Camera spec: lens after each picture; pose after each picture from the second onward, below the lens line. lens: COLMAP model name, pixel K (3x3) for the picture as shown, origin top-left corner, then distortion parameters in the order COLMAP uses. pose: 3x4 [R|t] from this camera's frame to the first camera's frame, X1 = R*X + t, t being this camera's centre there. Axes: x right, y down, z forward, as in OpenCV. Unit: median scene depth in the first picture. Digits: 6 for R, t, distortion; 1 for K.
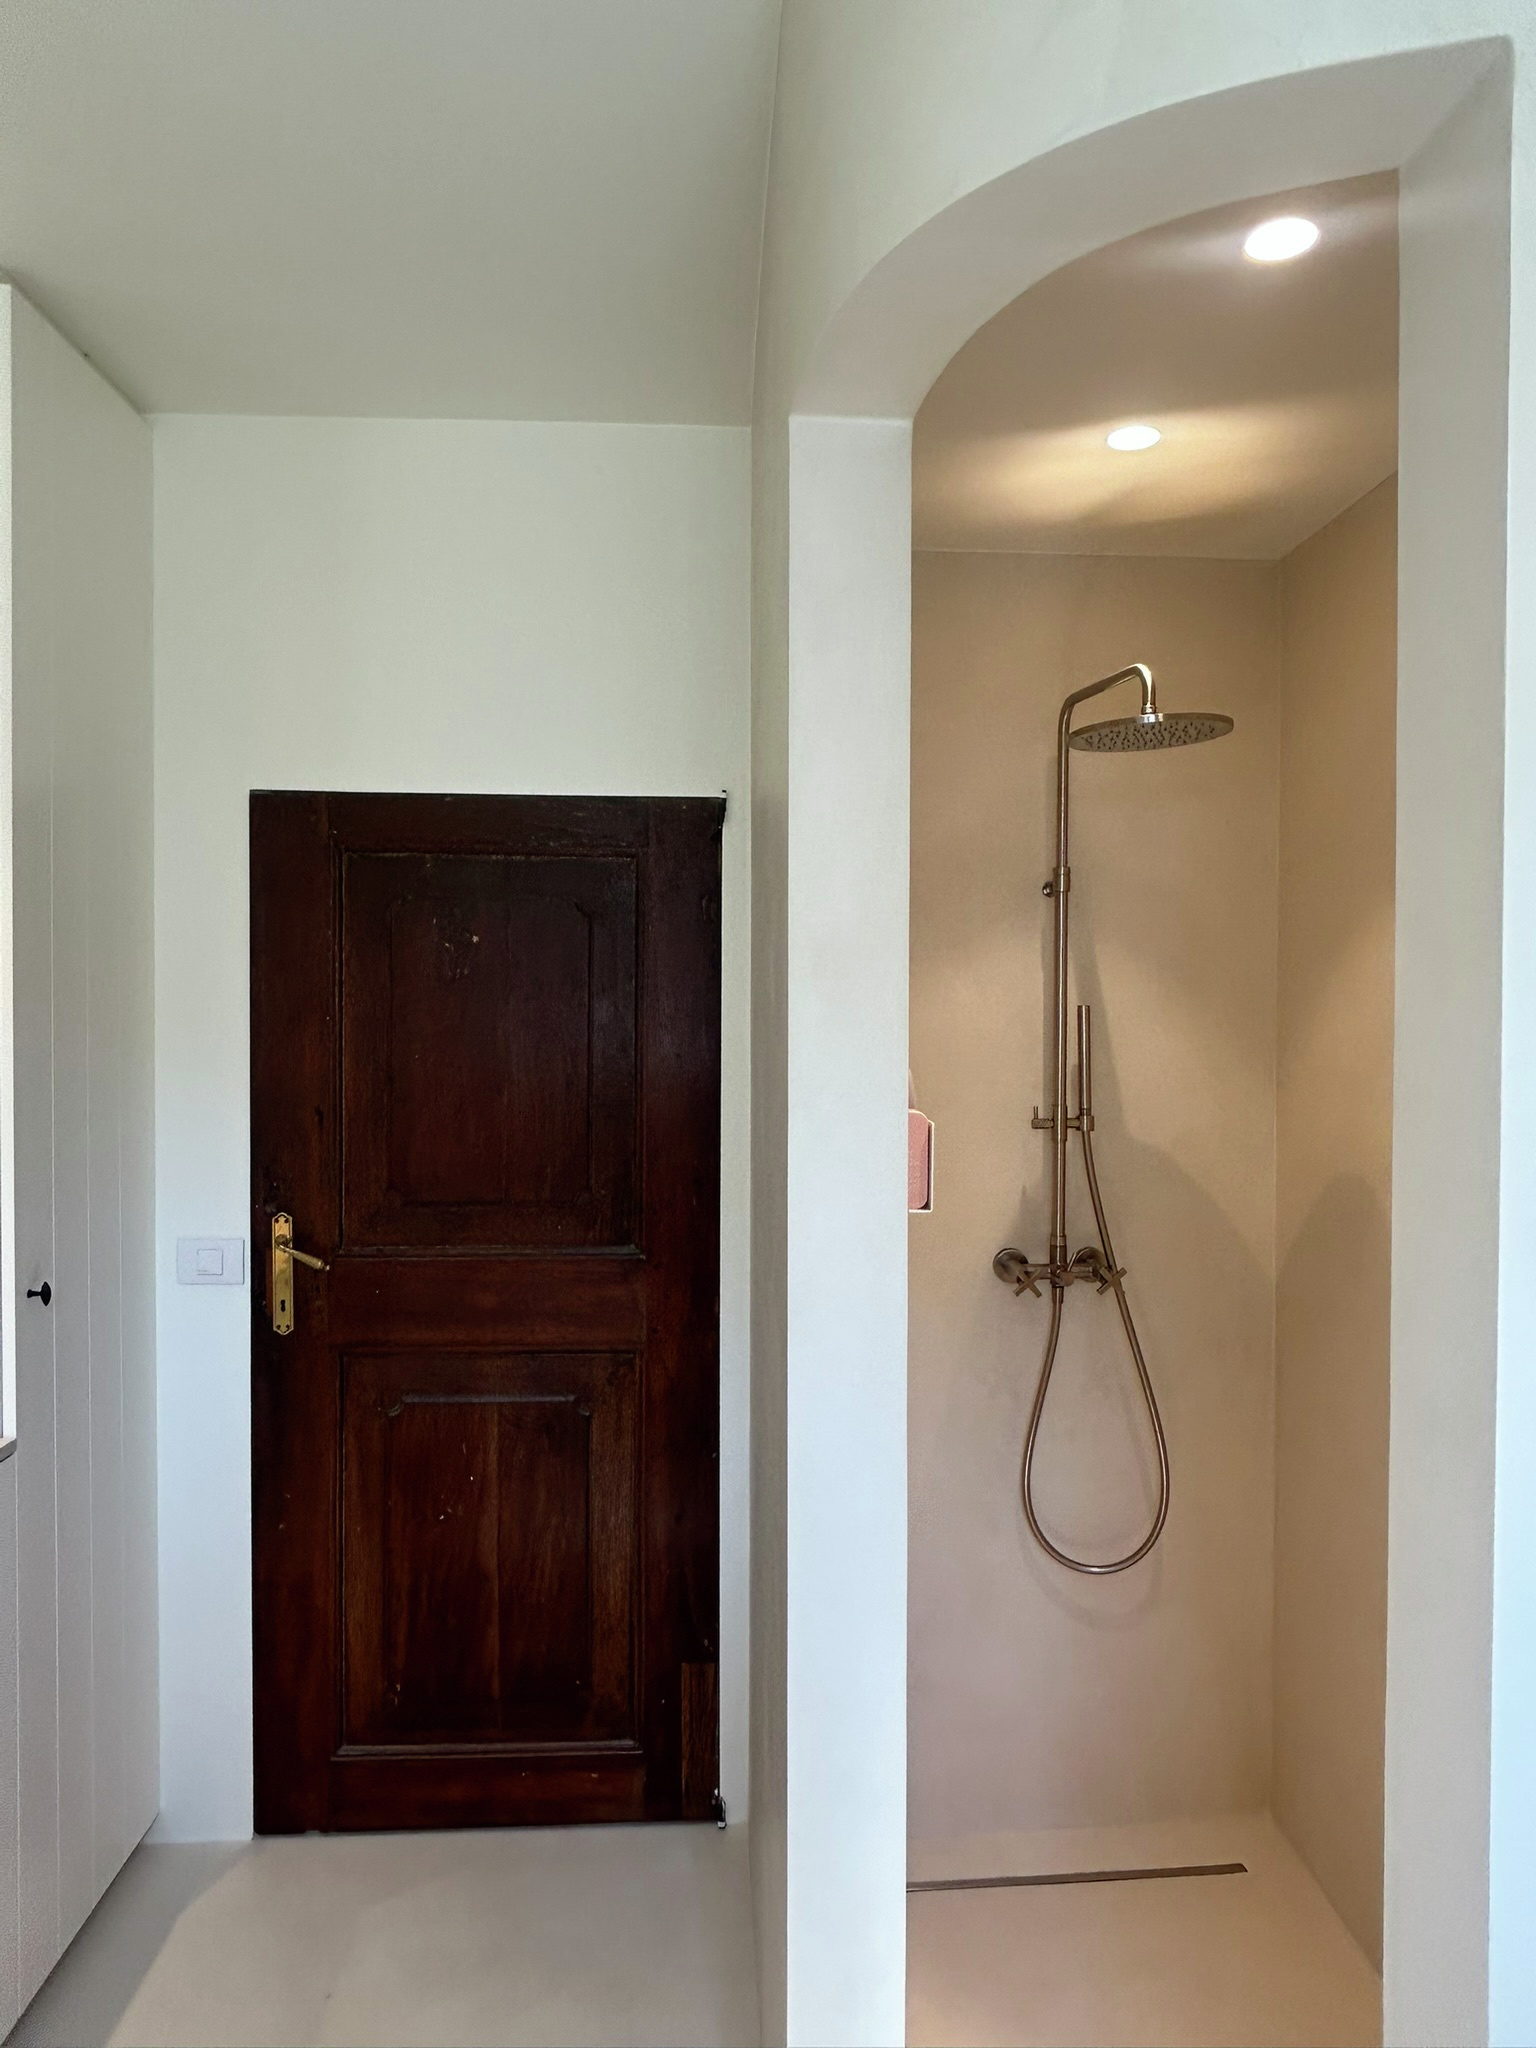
lens RADIAL K [[1271.3, 0, 768.0], [0, 1271.3, 1024.0], [0, 0, 1]] dist [0.000775, 0.000047]
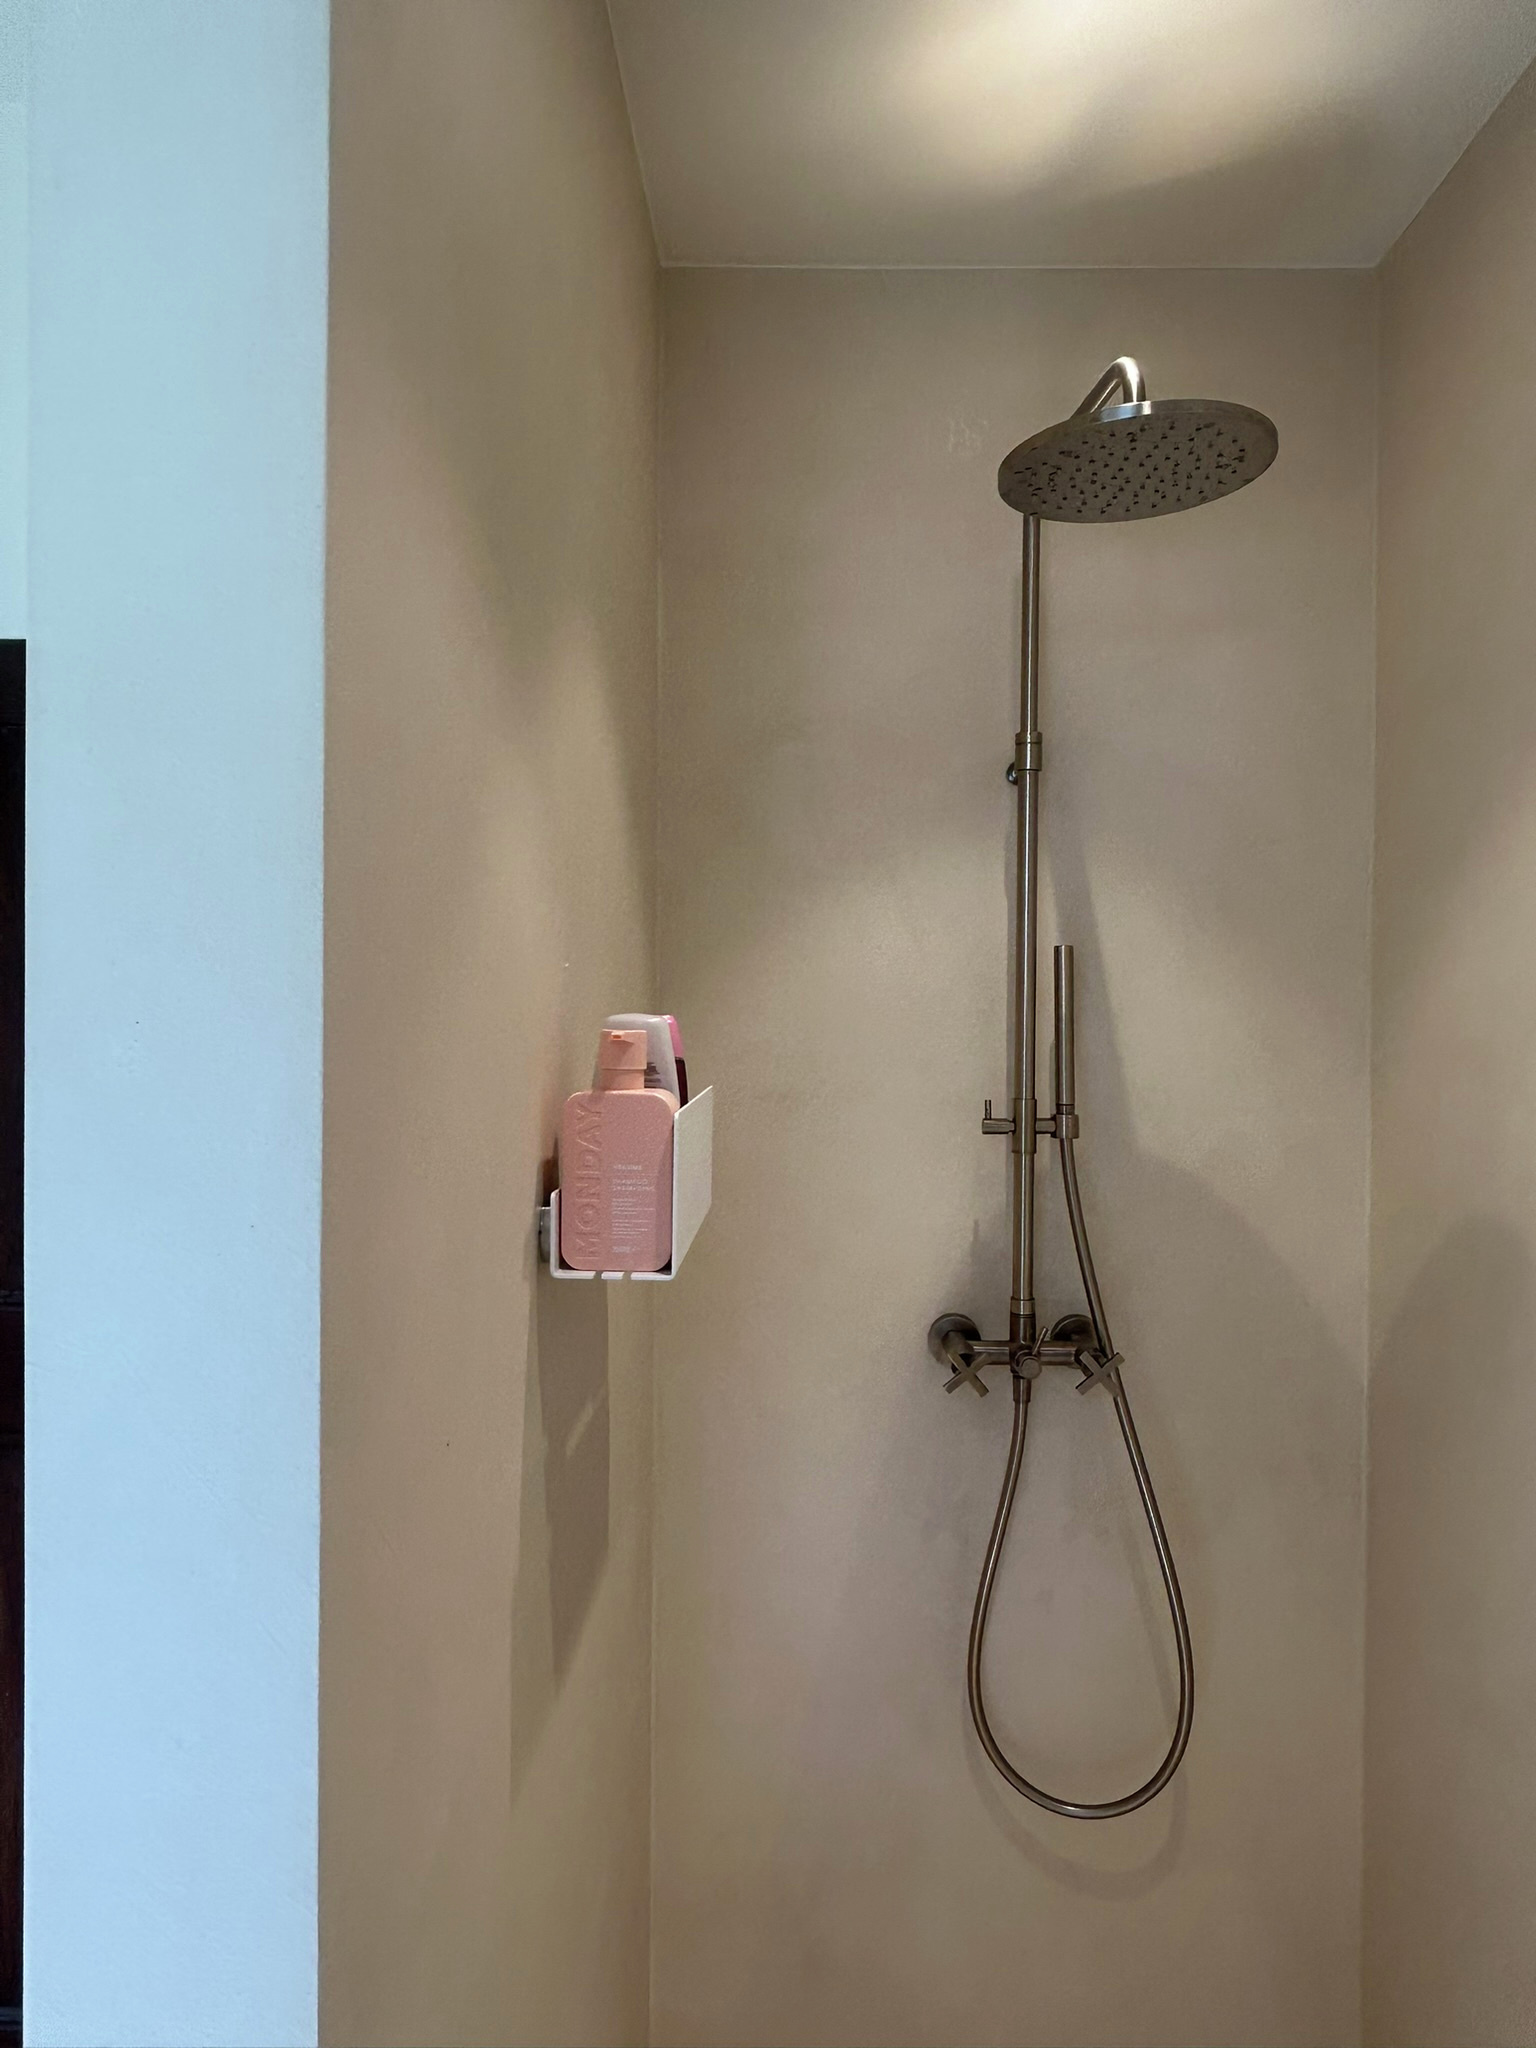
lens RADIAL K [[1227.8, 0, 760.8], [0, 1227.8, 1038.5], [0, 0, 1]] dist [-0.002730, -0.000643]
pose [[0.996799, 0.004137, -0.079841, 0.143426], [-0.004655, 0.999969, -0.006303, 0.037667], [0.079813, 0.006655, 0.996788, 0.359193]]
